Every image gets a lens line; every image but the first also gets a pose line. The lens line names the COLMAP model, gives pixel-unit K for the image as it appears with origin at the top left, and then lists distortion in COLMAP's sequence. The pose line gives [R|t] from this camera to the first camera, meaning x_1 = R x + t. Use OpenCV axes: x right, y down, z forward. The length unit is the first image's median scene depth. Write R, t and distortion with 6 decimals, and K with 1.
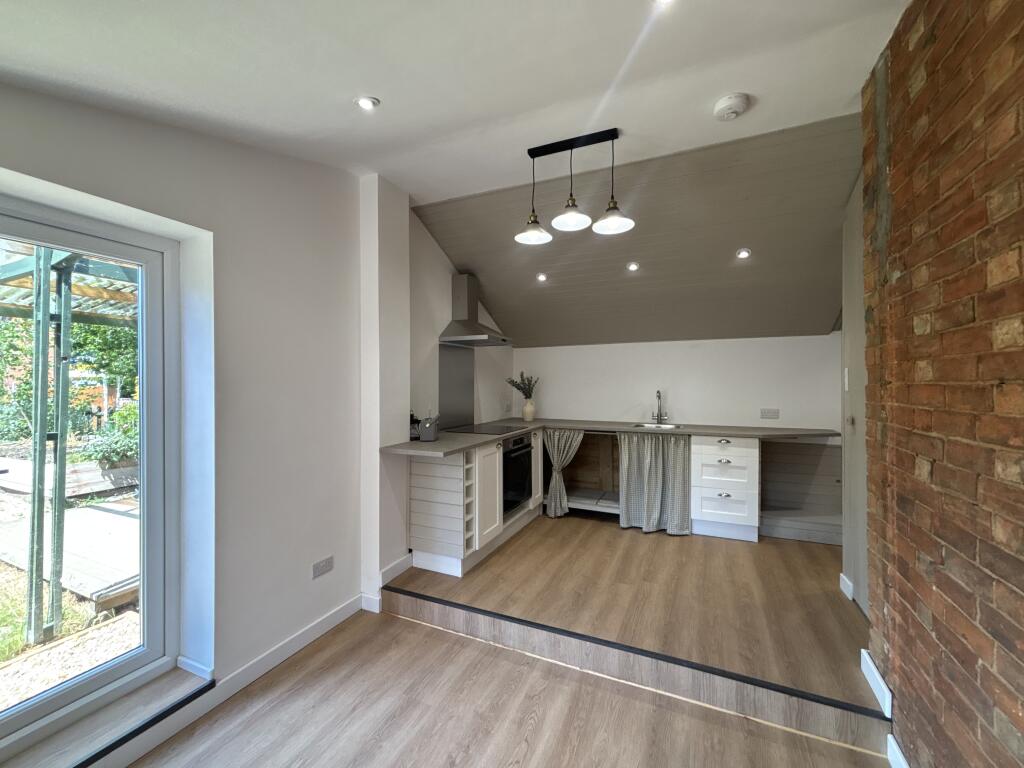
lens RADIAL K [[411.6, 0, 511.1], [0, 411.6, 383.9], [0, 0, 1]] dist [-0.005431, 0.000079]
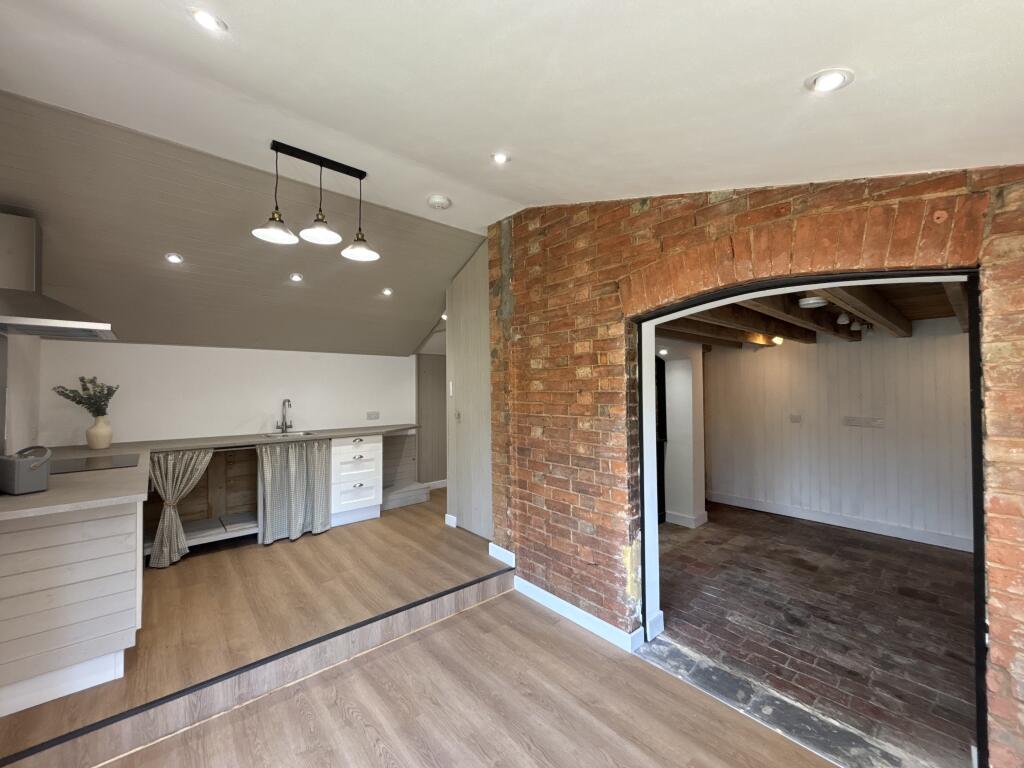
lens RADIAL K [[411.6, 0, 511.1], [0, 411.6, 383.9], [0, 0, 1]] dist [-0.005431, 0.000079]
pose [[0.412524, 0.009325, 0.910899, -0.461252], [0.007194, 0.999883, -0.013494, -0.006201], [-0.910918, 0.012119, 0.412409, 0.115253]]
